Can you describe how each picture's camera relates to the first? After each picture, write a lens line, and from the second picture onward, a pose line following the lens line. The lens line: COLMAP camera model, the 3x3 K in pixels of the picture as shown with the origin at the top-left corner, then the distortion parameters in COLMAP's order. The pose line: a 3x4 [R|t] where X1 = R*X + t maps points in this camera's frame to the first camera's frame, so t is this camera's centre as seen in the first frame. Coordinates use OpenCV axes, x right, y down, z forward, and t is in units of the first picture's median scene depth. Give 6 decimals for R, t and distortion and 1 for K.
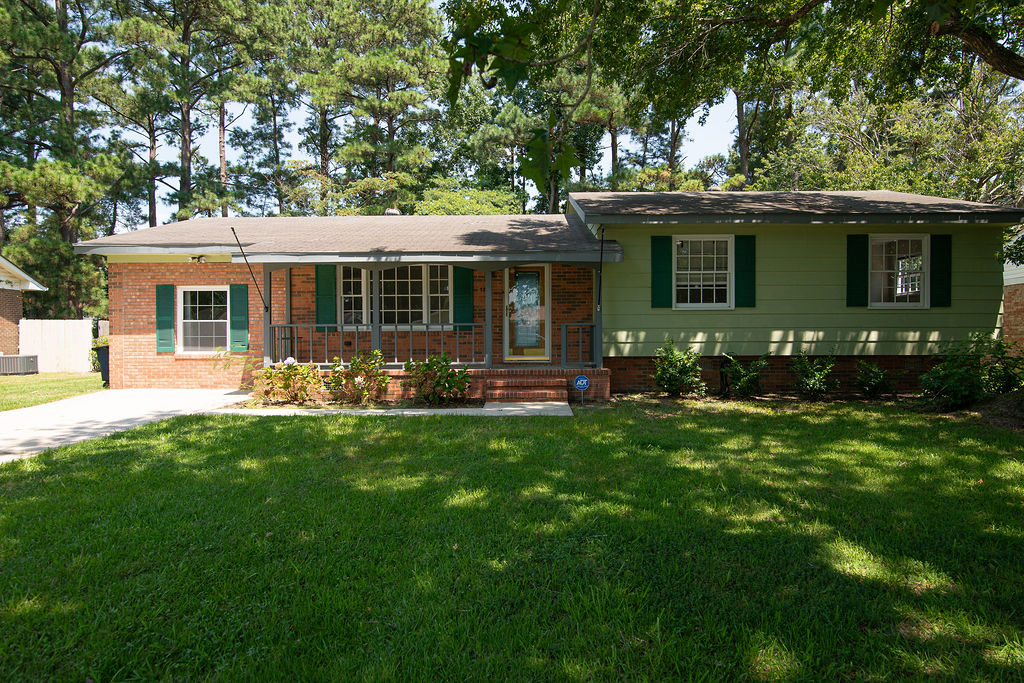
lens RADIAL K [[582.4, 0, 515.3], [0, 582.4, 340.9], [0, 0, 1]] dist [-0.003351, -0.001384]
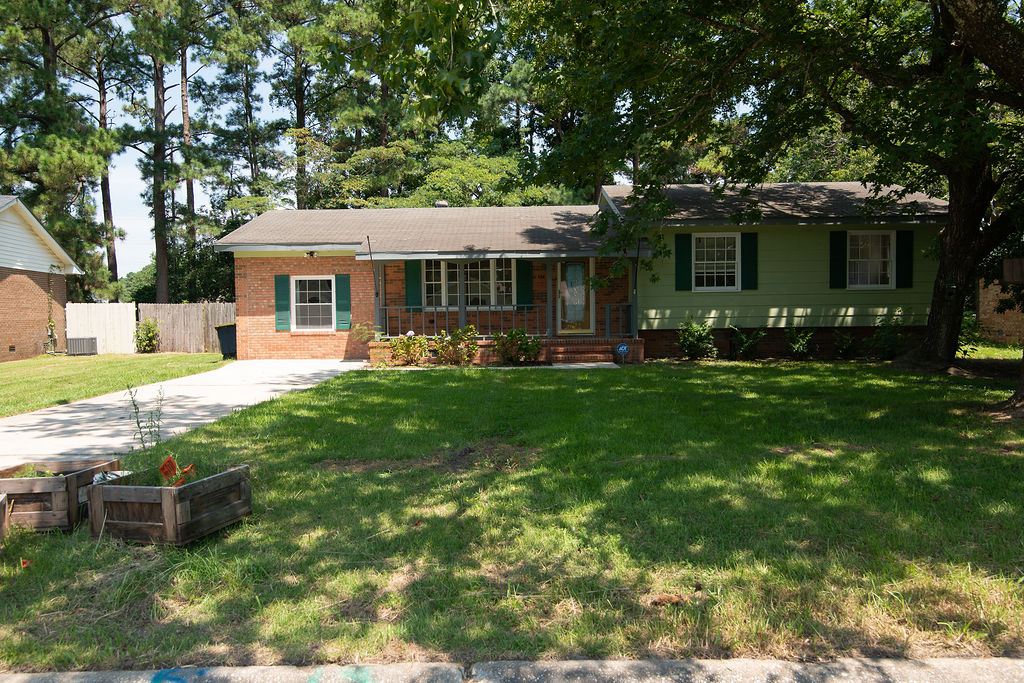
lens RADIAL K [[778.1, 0, 506.6], [0, 778.1, 345.1], [0, 0, 1]] dist [0.005668, 0.003396]
pose [[0.999888, -0.009502, 0.011565, -0.145830], [0.009185, 0.999588, 0.027202, 0.011143], [-0.011818, -0.027093, 0.999563, -0.654274]]
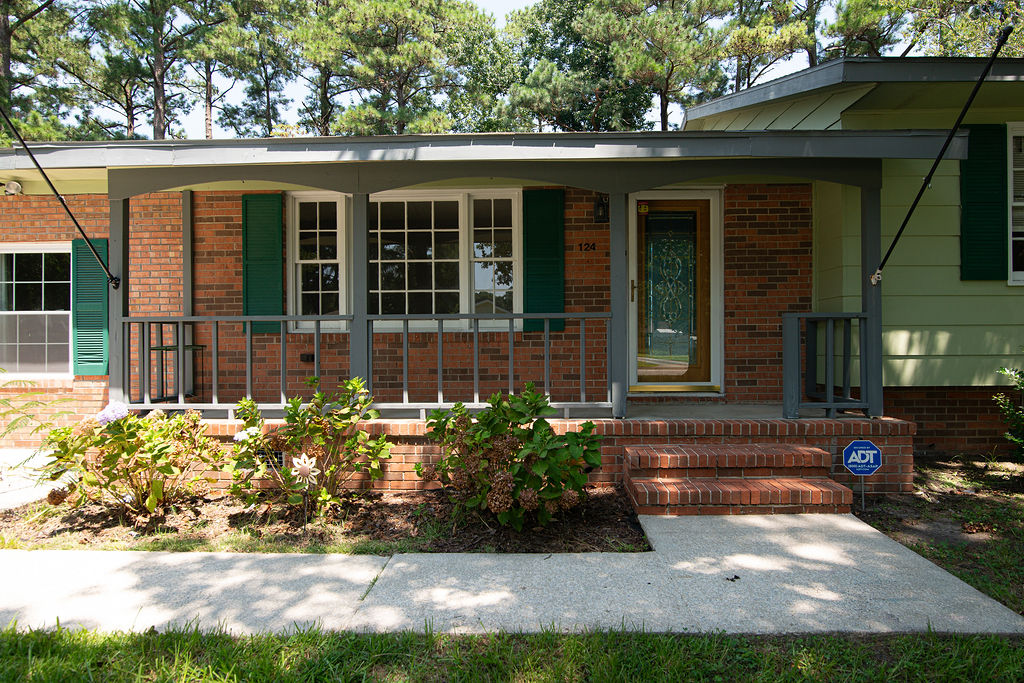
lens RADIAL K [[582.4, 0, 514.4], [0, 582.4, 340.0], [0, 0, 1]] dist [-0.003351, -0.001384]
pose [[0.999813, -0.000682, -0.019317, -0.103548], [0.000467, 0.999938, -0.011137, -0.004796], [0.019323, 0.011126, 0.999751, 0.508379]]
